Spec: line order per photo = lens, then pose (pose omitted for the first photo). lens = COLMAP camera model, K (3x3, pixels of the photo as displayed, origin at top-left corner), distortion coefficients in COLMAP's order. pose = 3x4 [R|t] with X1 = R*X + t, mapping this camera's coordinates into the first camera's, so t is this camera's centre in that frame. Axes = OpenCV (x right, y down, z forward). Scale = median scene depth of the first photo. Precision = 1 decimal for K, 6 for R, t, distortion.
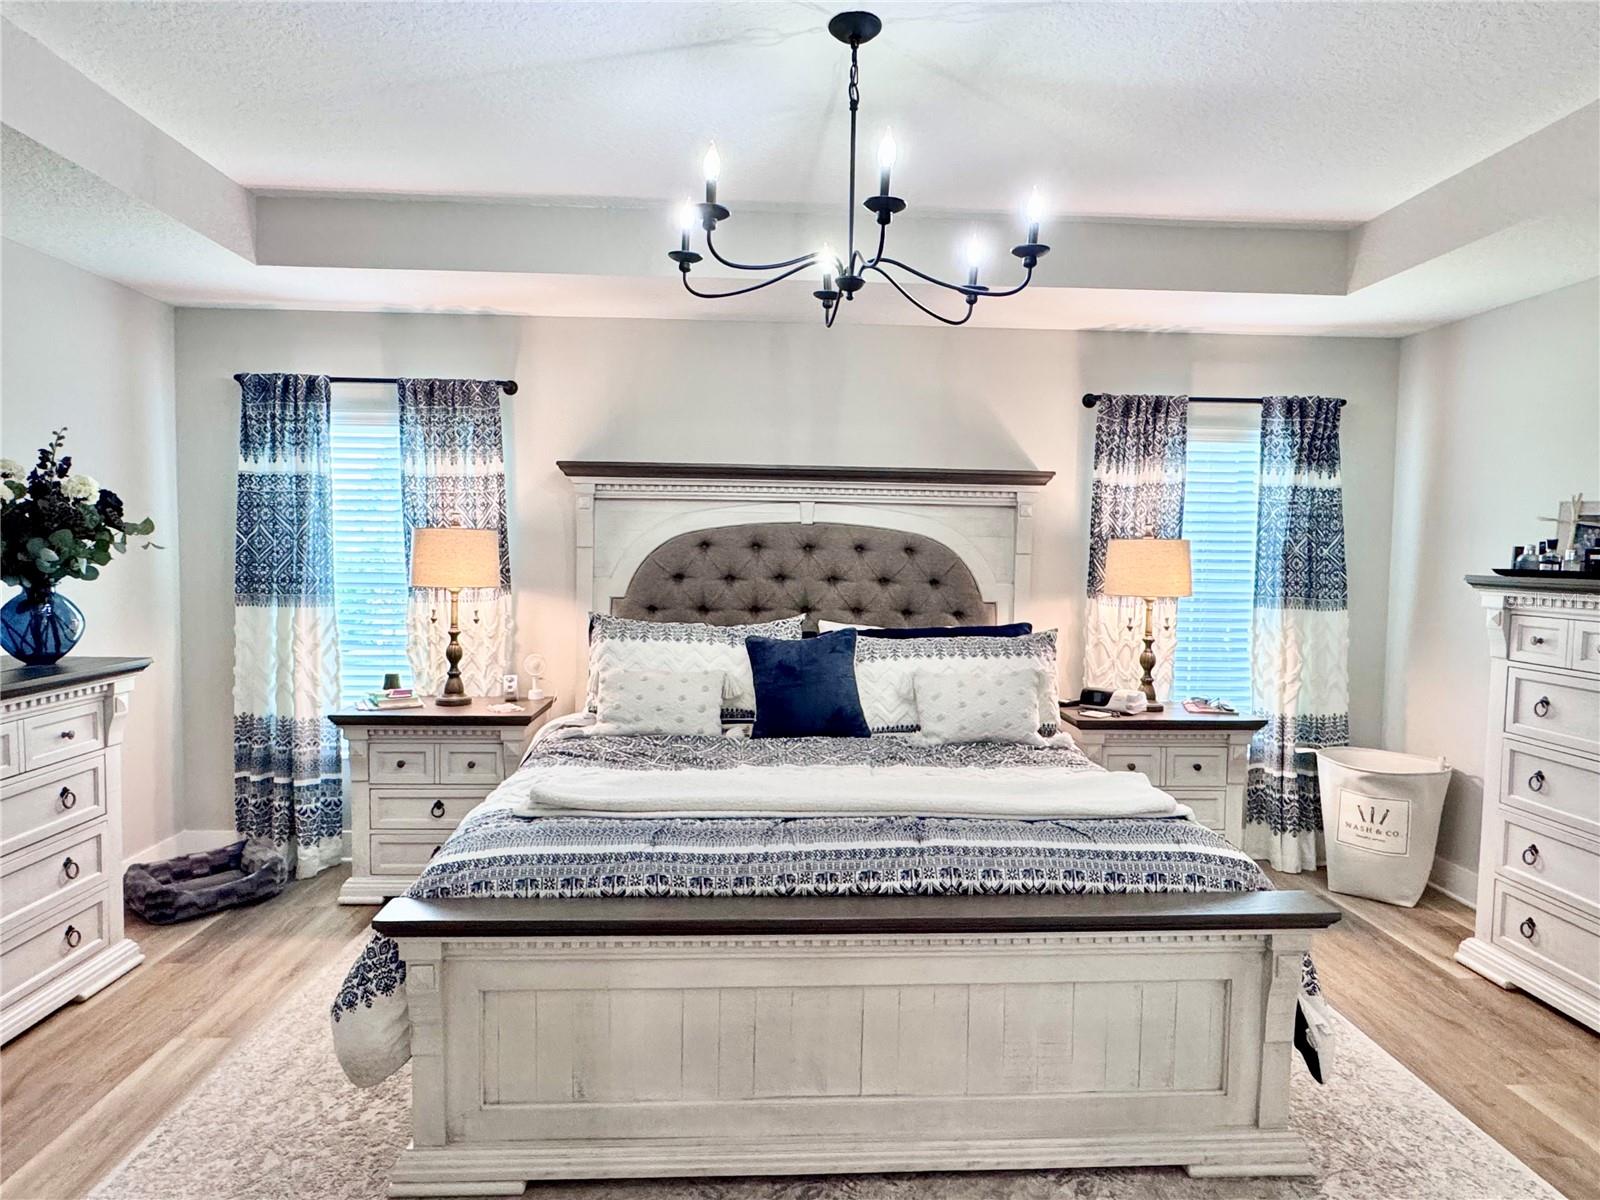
lens RADIAL K [[949.6, 0, 800.0], [0, 949.6, 600.0], [0, 0, 1]] dist [-0.004767, 0.000049]
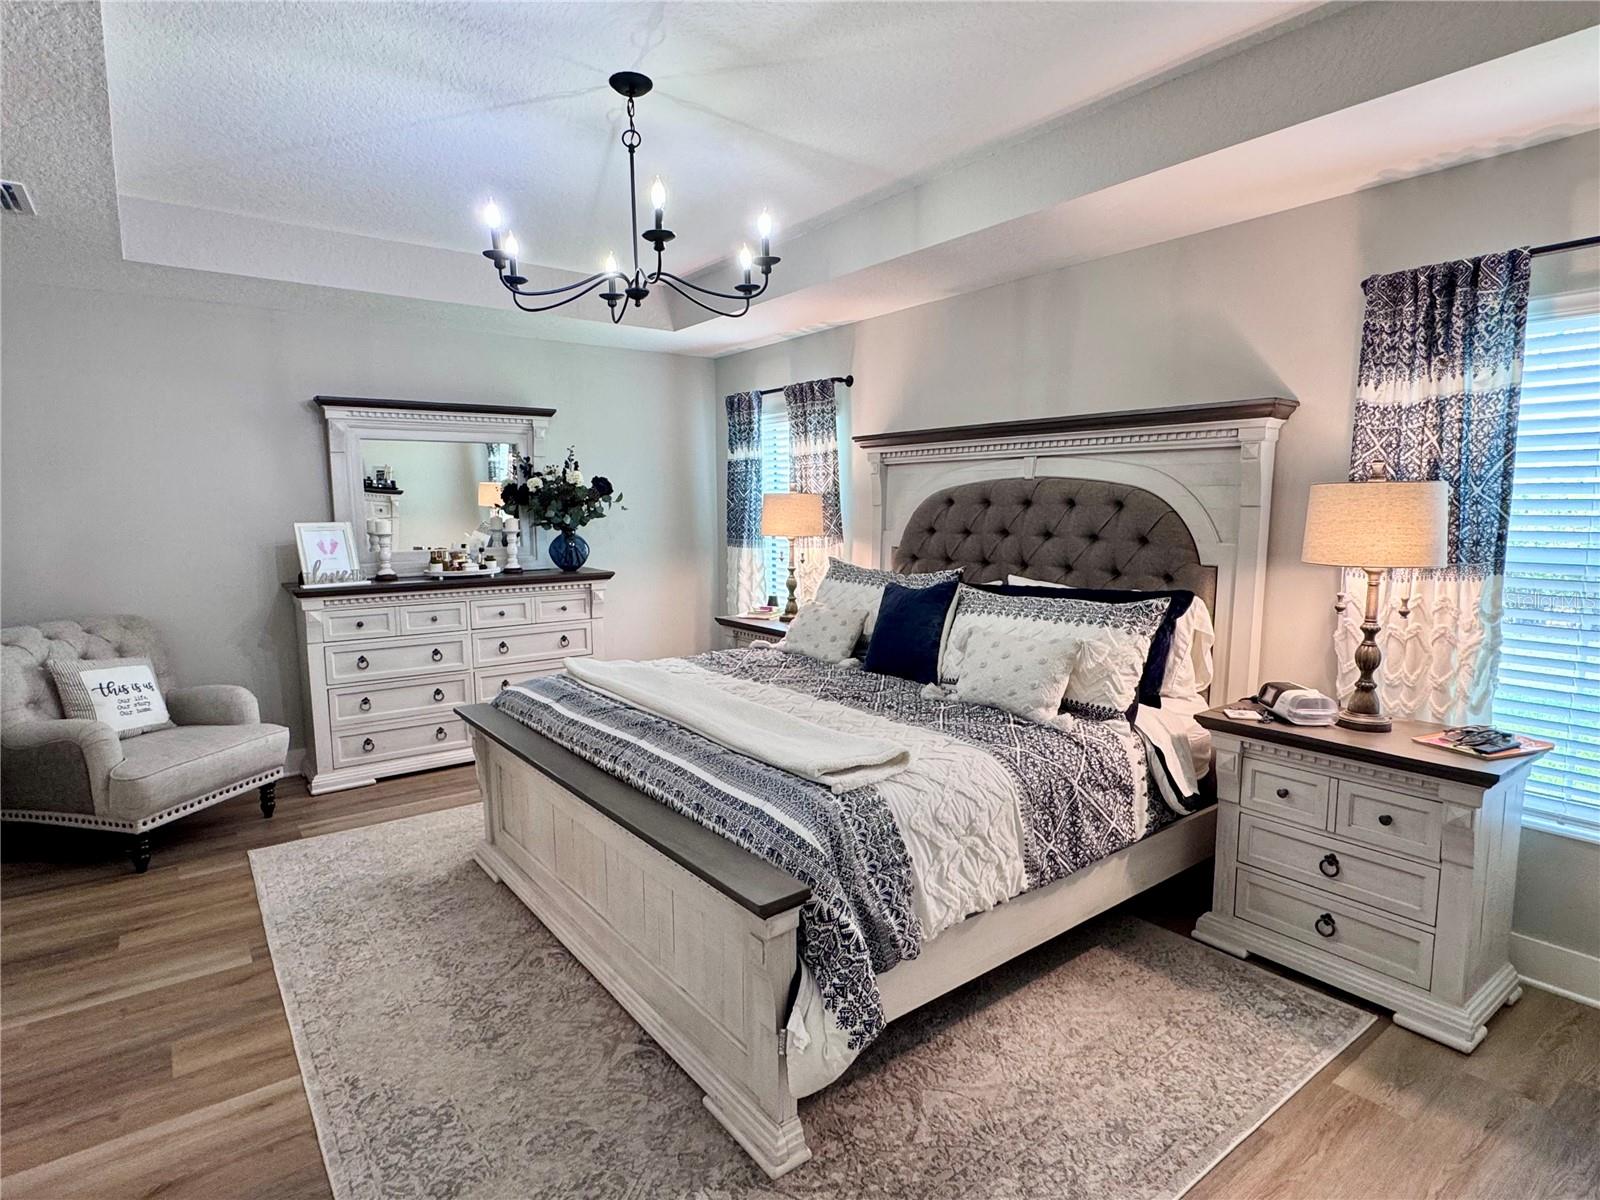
lens RADIAL K [[854.0, 0, 800.0], [0, 854.0, 600.0], [0, 0, 1]] dist [0.003252, 0.000727]
pose [[0.562100, 0.077544, -0.823426, 0.644771], [-0.032165, 0.996891, 0.071923, -0.010392], [0.826444, -0.013942, 0.562847, 0.299493]]
